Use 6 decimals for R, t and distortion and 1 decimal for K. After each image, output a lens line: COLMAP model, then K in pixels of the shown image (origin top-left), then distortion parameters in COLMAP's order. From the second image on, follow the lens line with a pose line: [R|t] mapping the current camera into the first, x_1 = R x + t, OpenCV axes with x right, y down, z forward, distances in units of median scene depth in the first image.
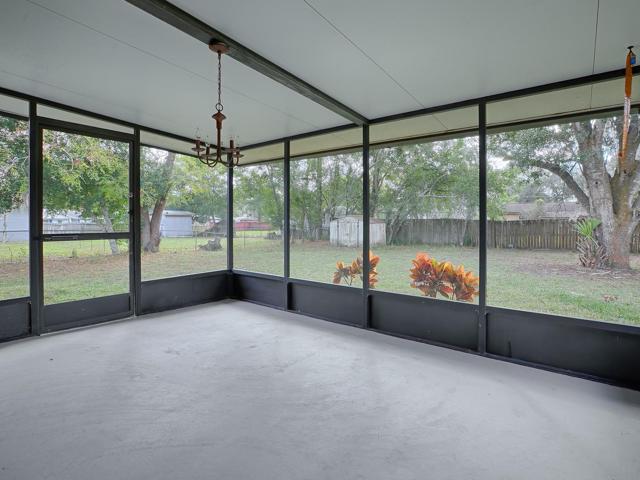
lens RADIAL K [[343.8, 0, 324.6], [0, 343.8, 232.0], [0, 0, 1]] dist [-0.028776, 0.001012]
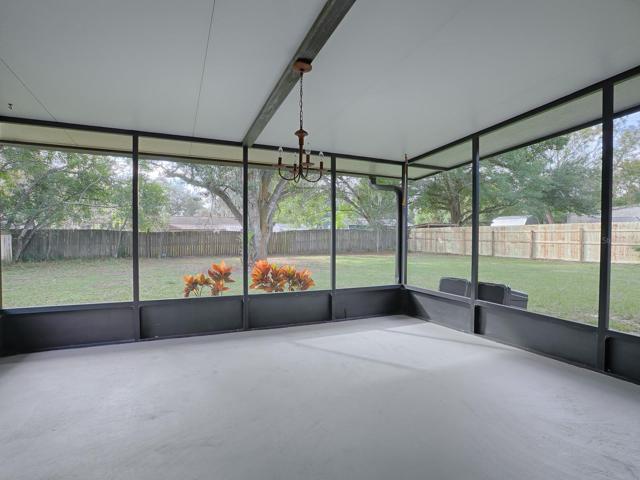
lens RADIAL K [[333.1, 0, 320.0], [0, 333.1, 240.0], [0, 0, 1]] dist [-0.056642, 0.028889]
pose [[0.444298, -0.012476, 0.895792, -0.314111], [0.020064, 0.999791, 0.003973, -0.004363], [-0.895654, 0.016208, 0.444455, 0.131709]]
